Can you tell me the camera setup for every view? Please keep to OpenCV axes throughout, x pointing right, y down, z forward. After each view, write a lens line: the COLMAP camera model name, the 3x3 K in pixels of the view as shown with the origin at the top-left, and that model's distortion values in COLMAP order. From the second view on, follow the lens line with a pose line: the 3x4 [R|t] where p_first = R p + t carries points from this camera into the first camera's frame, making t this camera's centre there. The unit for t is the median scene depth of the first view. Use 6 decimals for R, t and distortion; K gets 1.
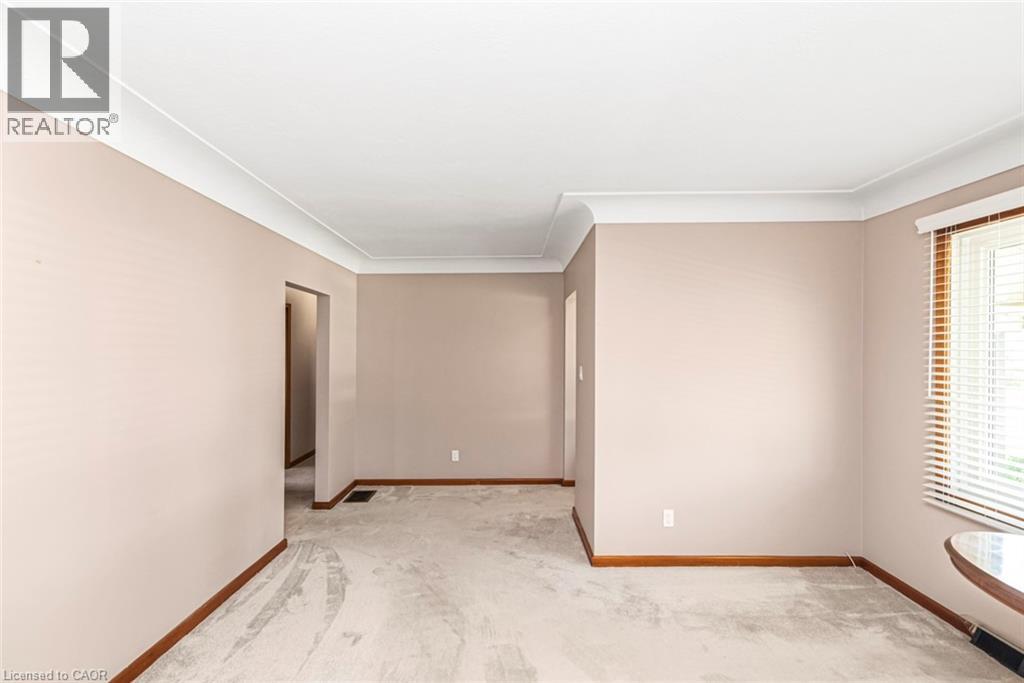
lens RADIAL K [[473.4, 0, 512.1], [0, 473.4, 345.2], [0, 0, 1]] dist [0.017444, -0.001732]
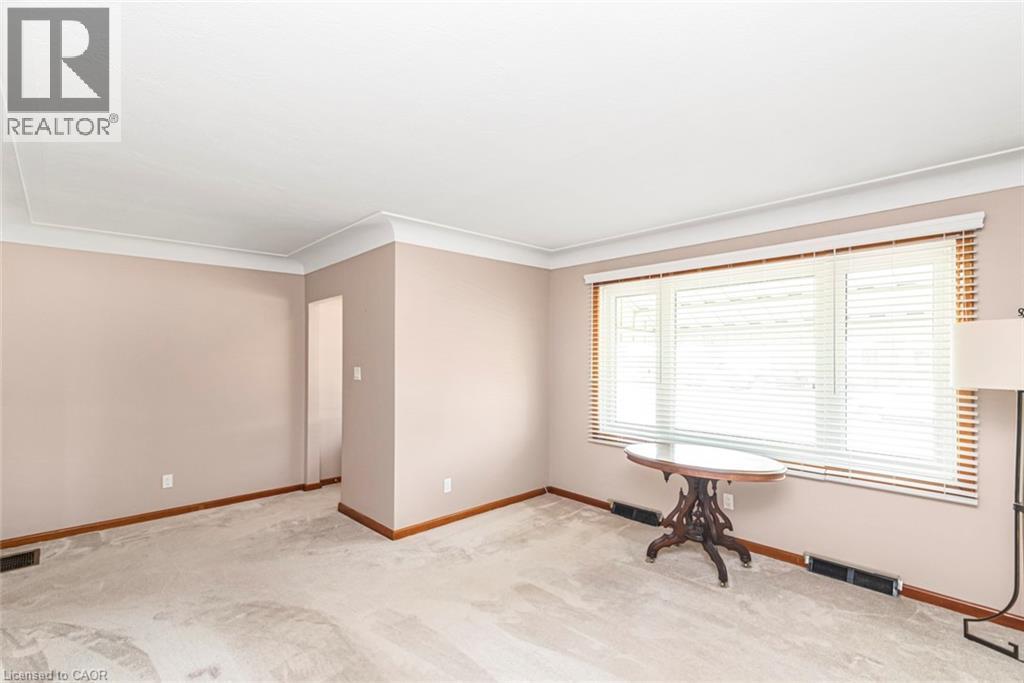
lens RADIAL K [[473.4, 0, 510.1], [0, 473.4, 343.7], [0, 0, 1]] dist [0.017444, -0.001732]
pose [[0.722122, 0.021274, 0.691438, -0.432507], [-0.003599, 0.999629, -0.026998, 0.023988], [-0.691756, 0.017007, 0.721931, -0.024184]]
